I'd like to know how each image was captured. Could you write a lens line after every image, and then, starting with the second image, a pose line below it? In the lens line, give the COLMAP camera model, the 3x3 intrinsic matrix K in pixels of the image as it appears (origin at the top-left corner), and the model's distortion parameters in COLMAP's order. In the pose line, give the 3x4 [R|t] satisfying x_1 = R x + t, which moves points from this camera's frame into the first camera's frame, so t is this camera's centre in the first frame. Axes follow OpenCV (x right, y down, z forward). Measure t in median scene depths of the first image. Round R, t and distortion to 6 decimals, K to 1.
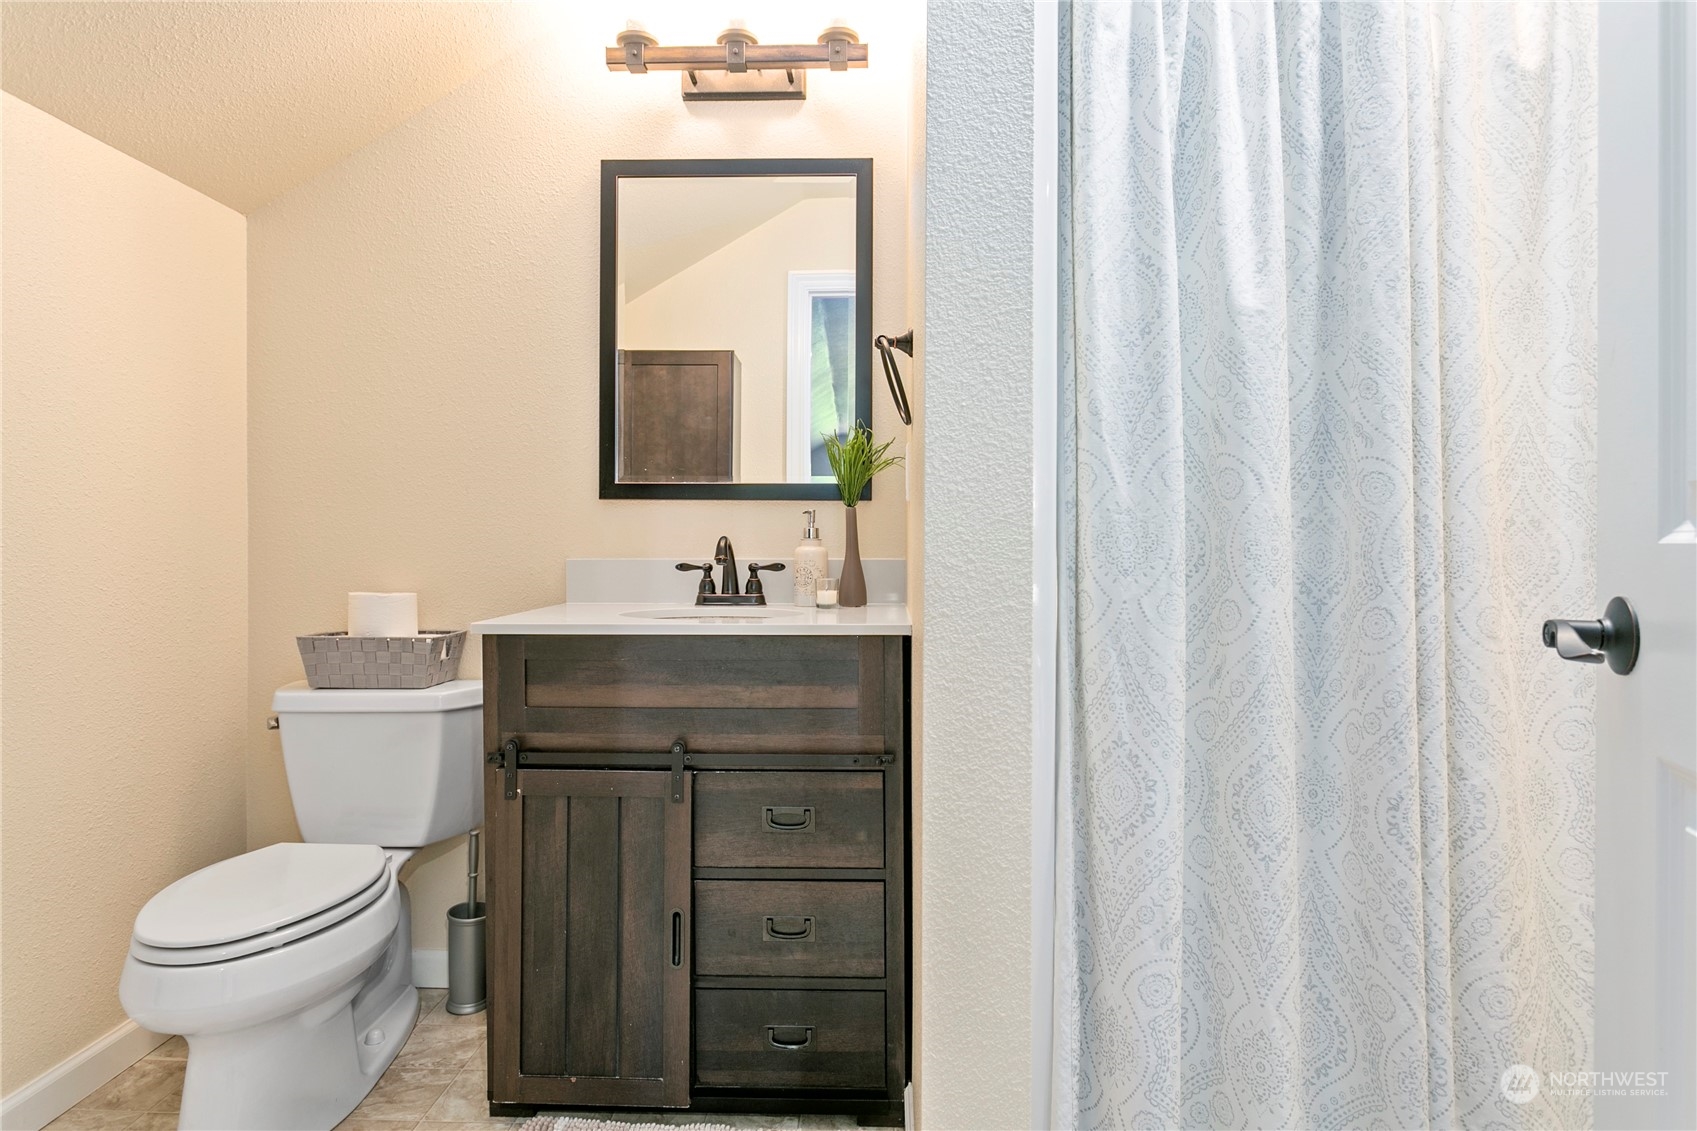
lens RADIAL K [[882.1, 0, 846.9], [0, 882.1, 556.5], [0, 0, 1]] dist [-0.001530, -0.000006]
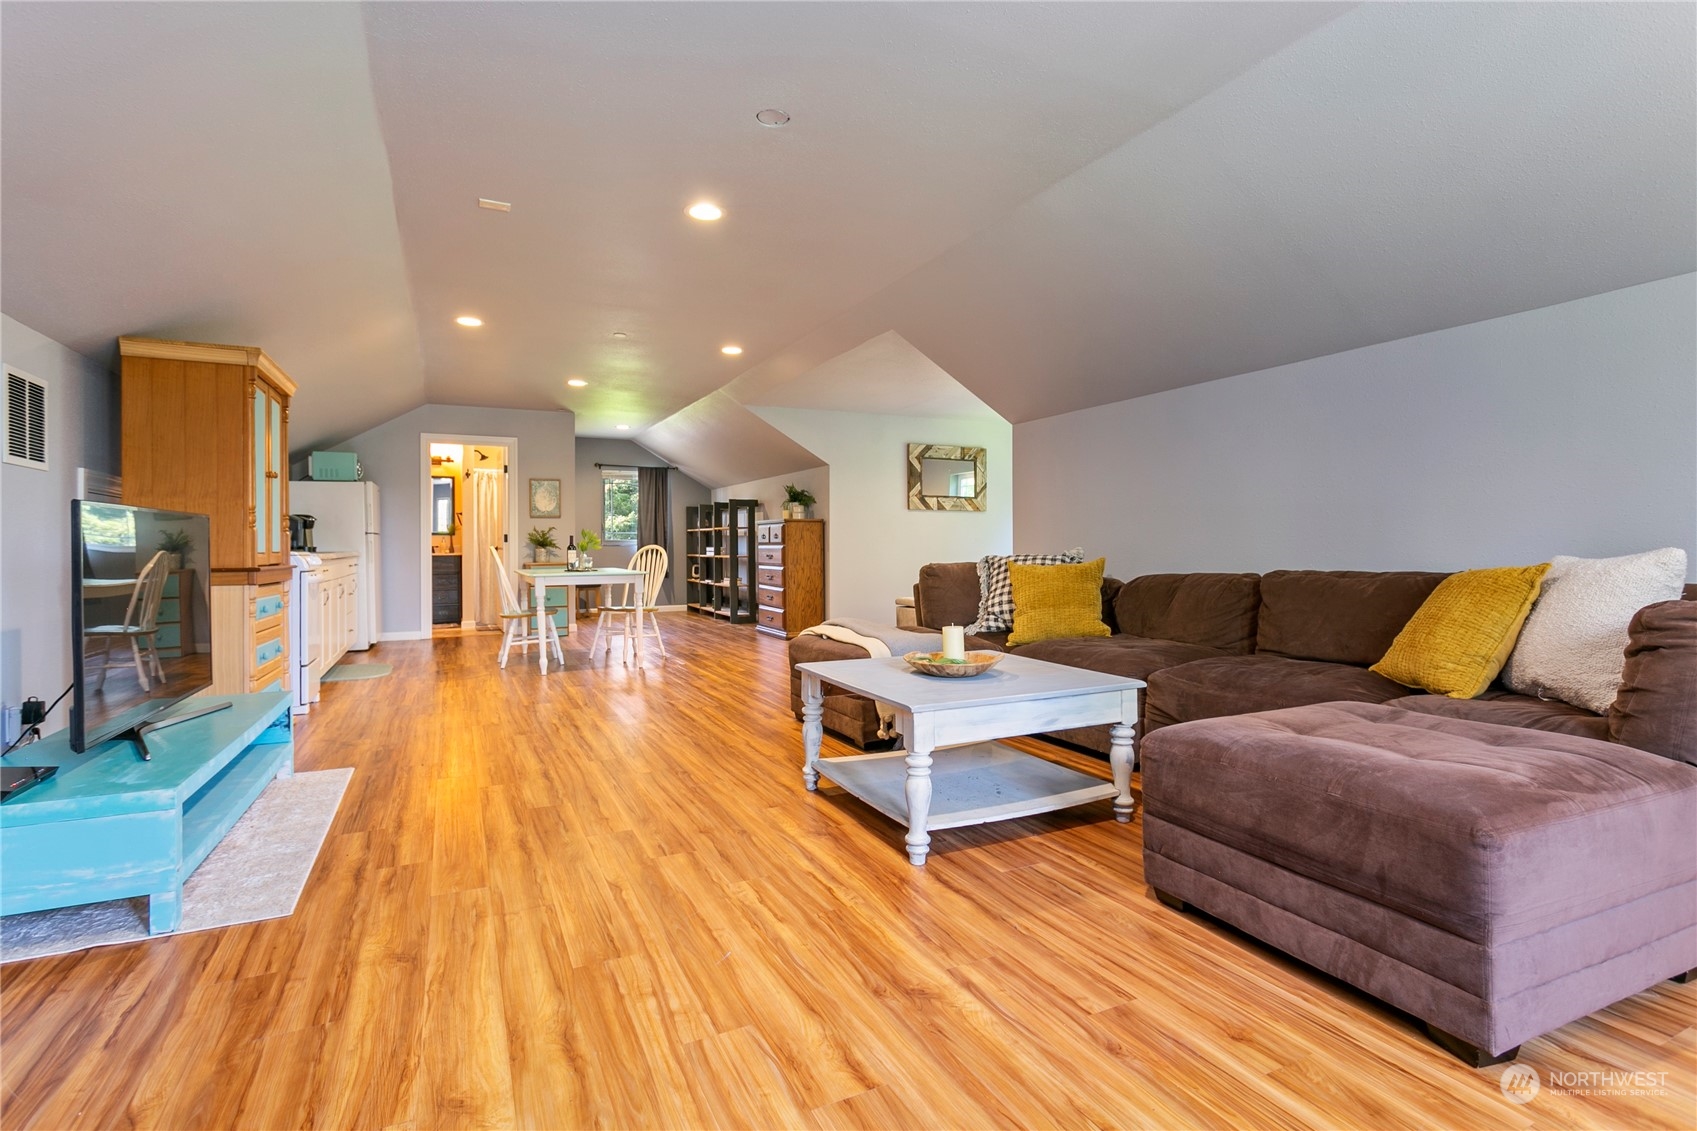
lens RADIAL K [[808.5, 0, 855.5], [0, 808.5, 550.2], [0, 0, 1]] dist [0.000132, 0.001807]
pose [[0.885630, -0.008820, 0.464307, -0.115779], [0.006813, 0.999959, 0.005999, 0.020739], [-0.464341, -0.002150, 0.885654, -5.095675]]
